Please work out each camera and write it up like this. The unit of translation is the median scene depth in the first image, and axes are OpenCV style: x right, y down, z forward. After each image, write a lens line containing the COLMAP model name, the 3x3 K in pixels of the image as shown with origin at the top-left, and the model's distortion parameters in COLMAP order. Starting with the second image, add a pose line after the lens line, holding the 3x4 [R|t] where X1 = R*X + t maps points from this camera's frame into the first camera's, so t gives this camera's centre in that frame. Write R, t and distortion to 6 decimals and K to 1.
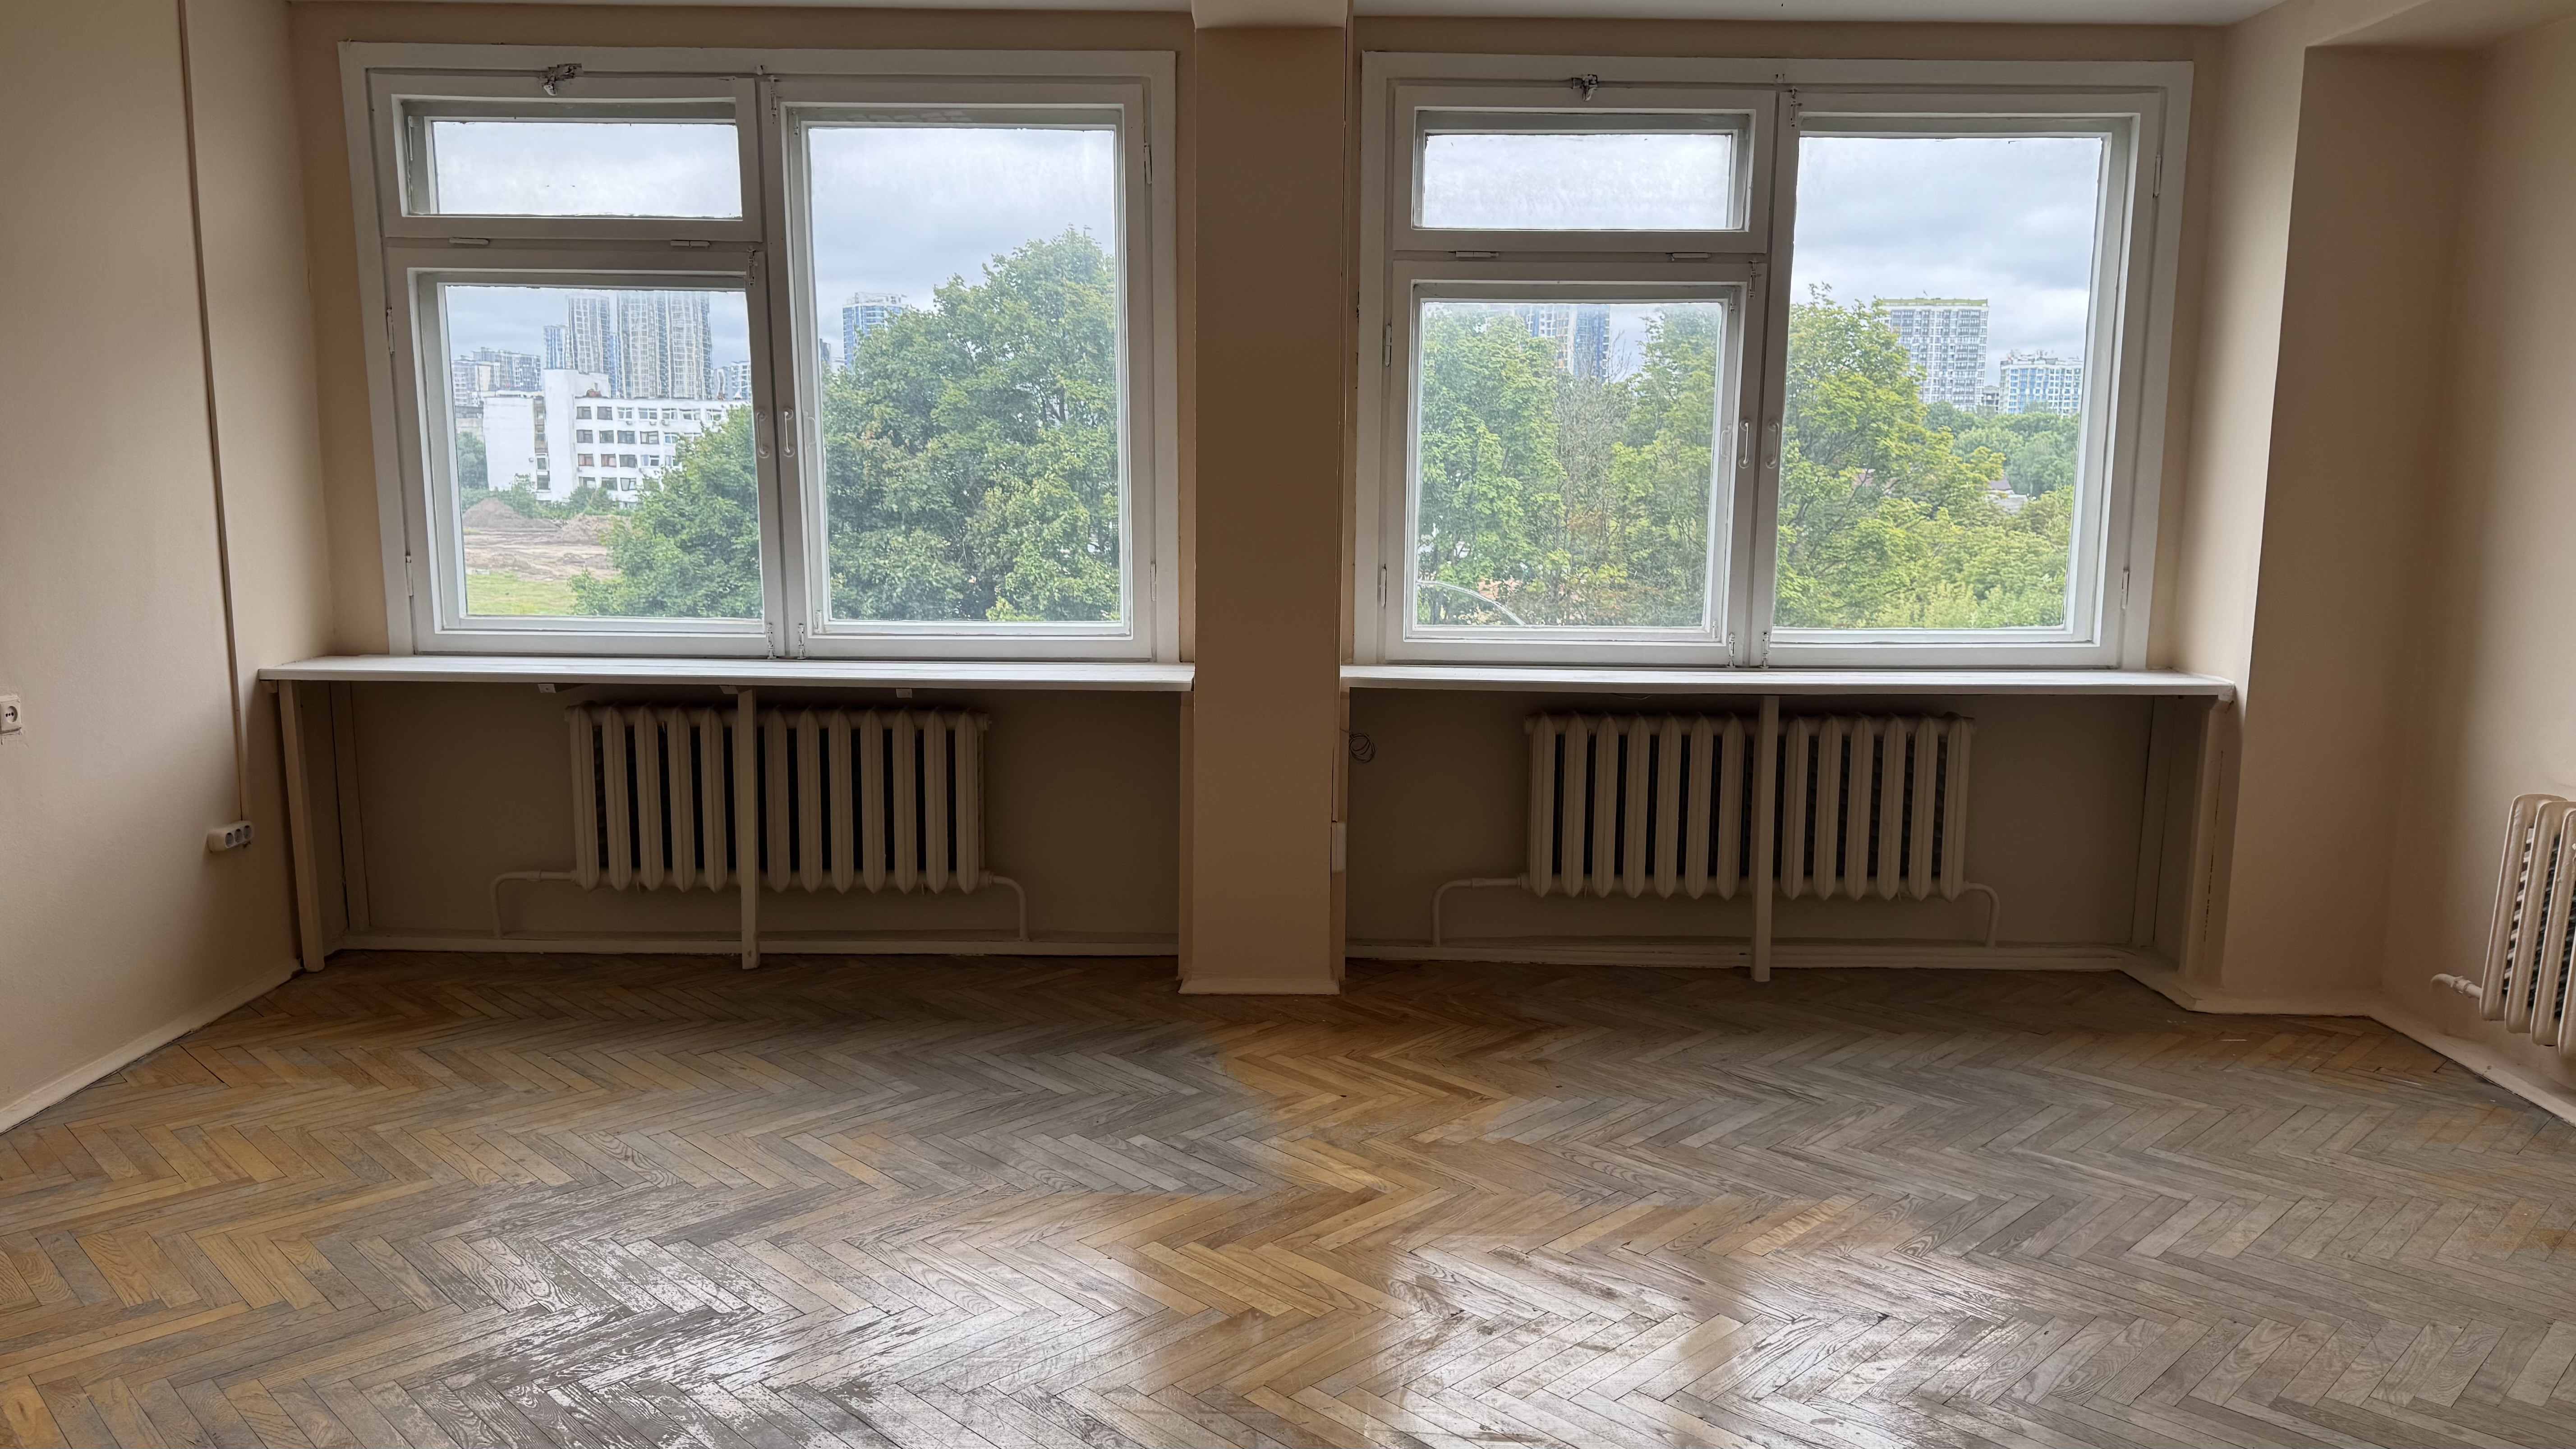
lens RADIAL K [[1829.0, 0, 1288.3], [0, 1829.0, 730.2], [0, 0, 1]] dist [0.140309, -0.193490]
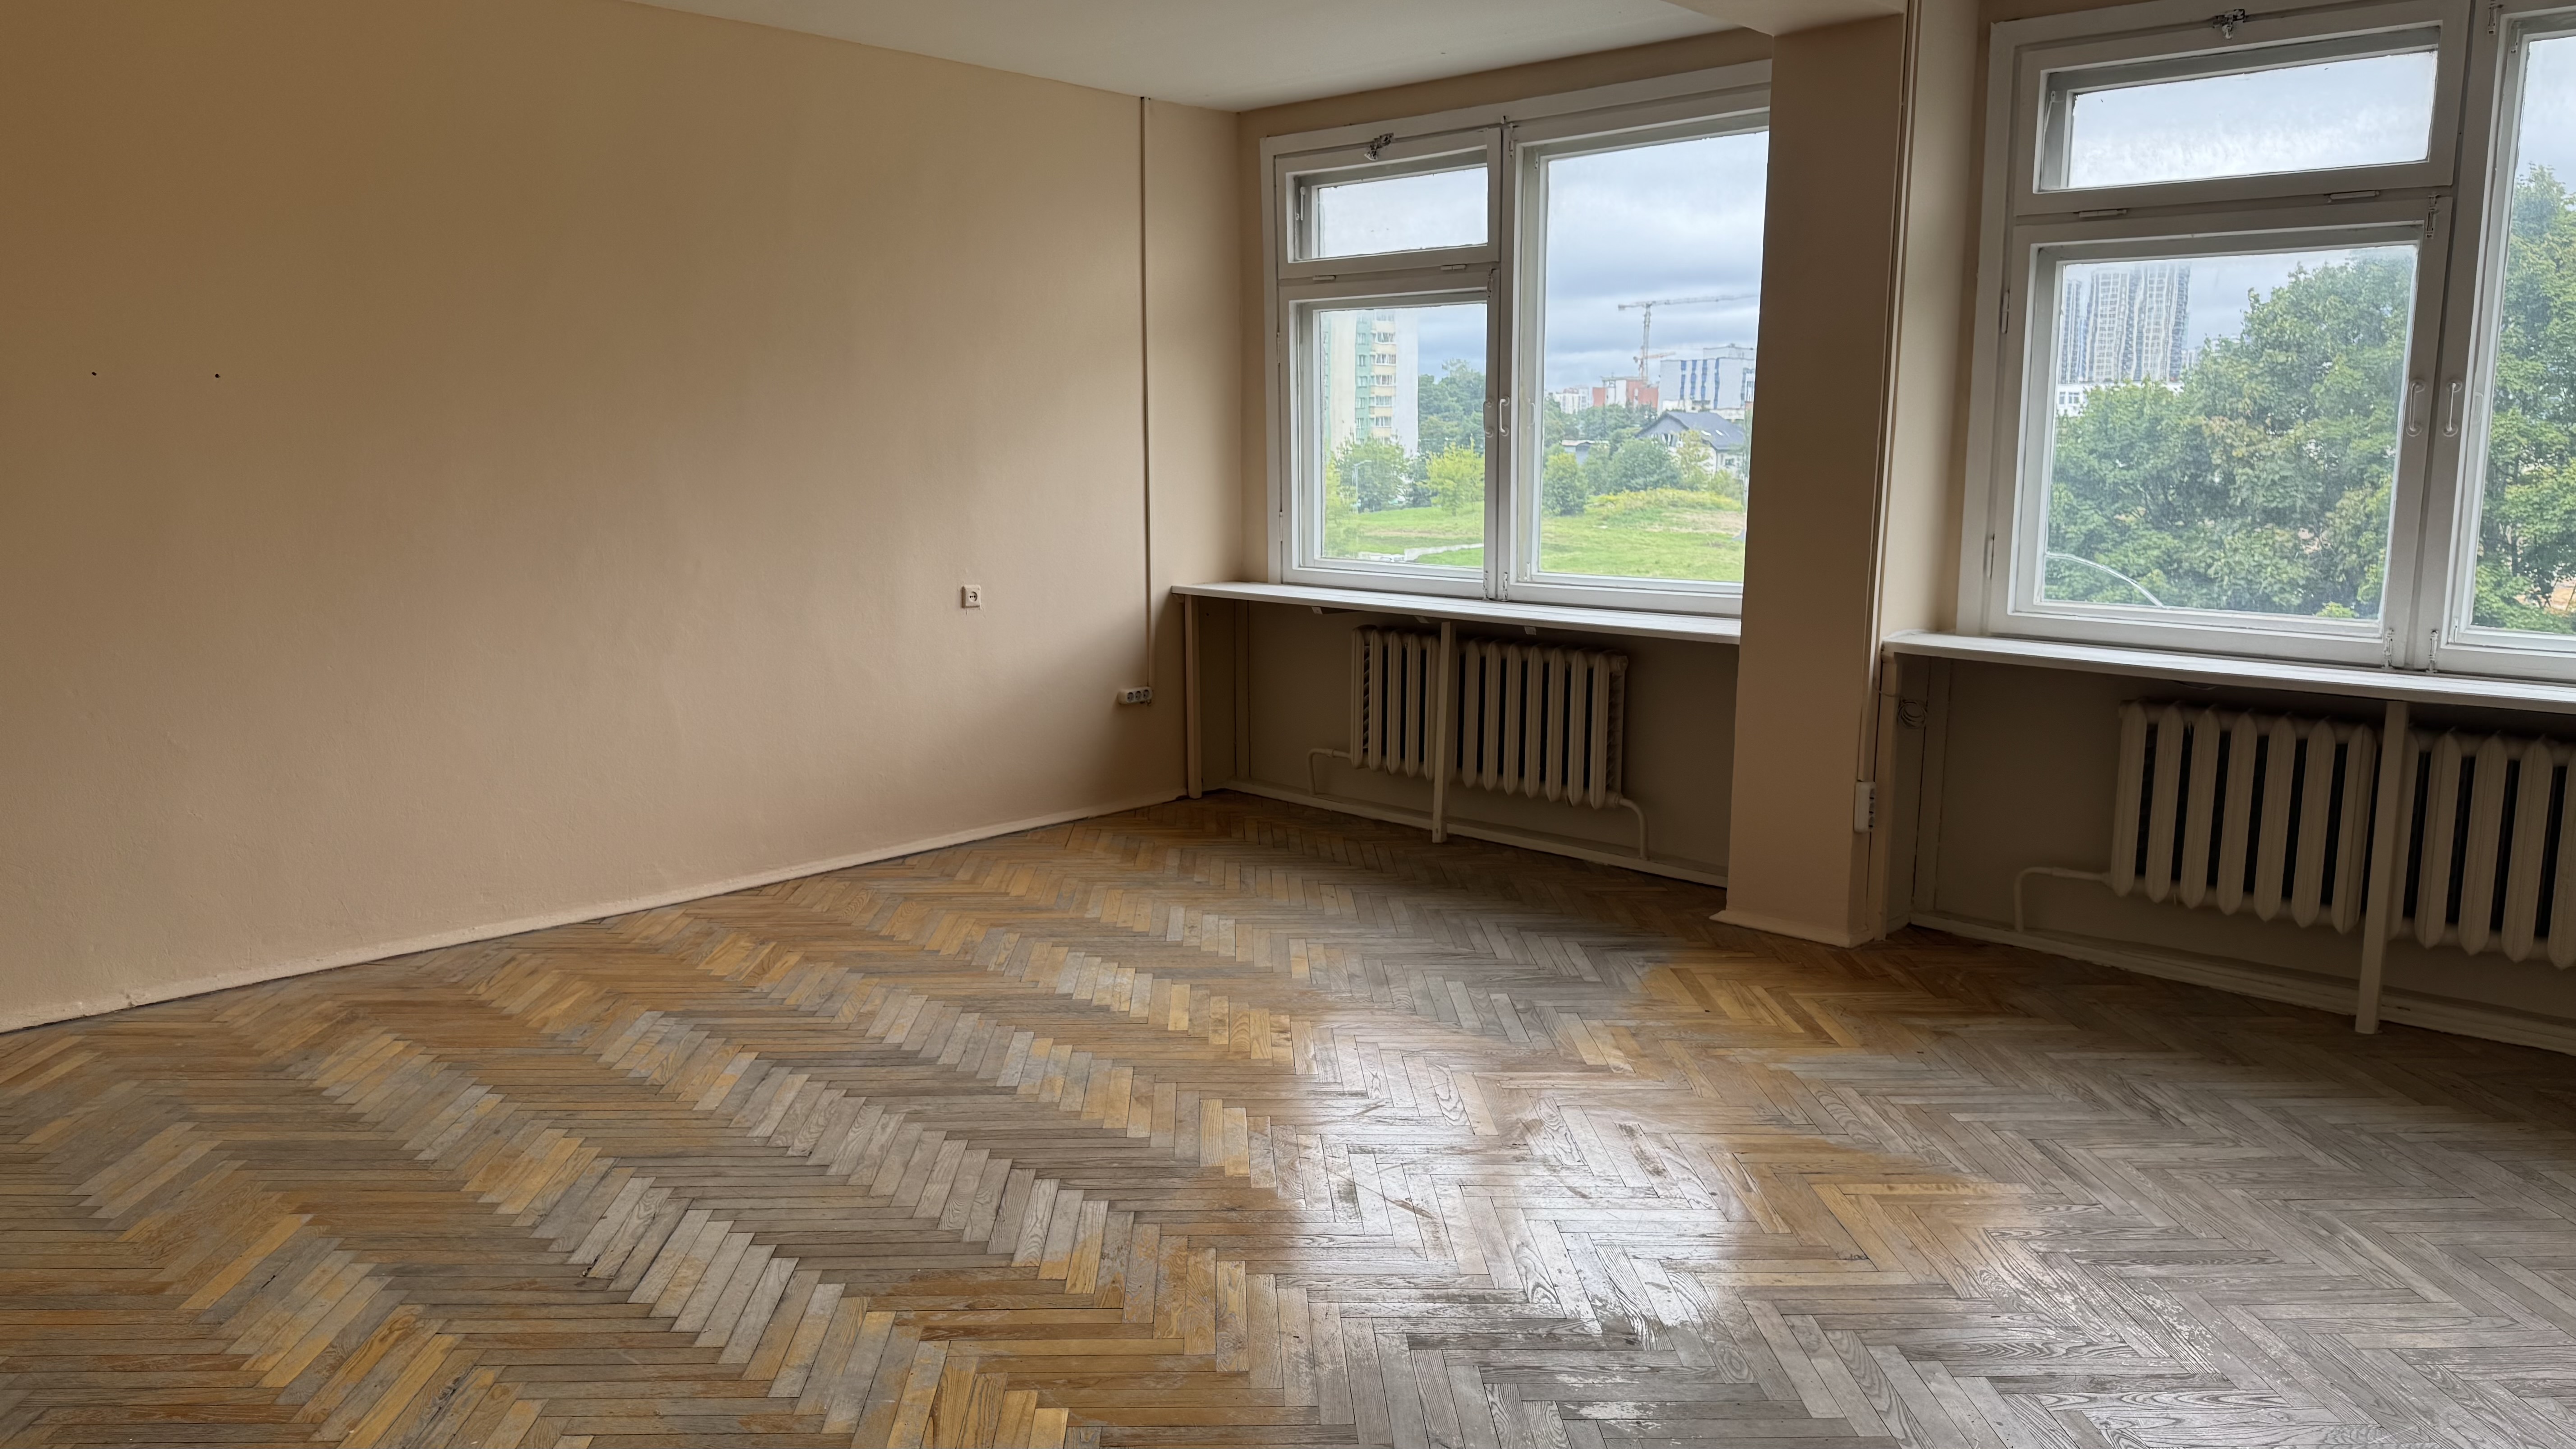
lens RADIAL K [[1814.3, 0, 1288.0], [0, 1814.3, 724.5], [0, 0, 1]] dist [0.229891, -0.268382]
pose [[0.742675, 0.103378, -0.661624, 0.454161], [-0.099699, 0.994070, 0.043410, 0.004498], [0.662189, 0.033723, 0.748578, 0.000015]]
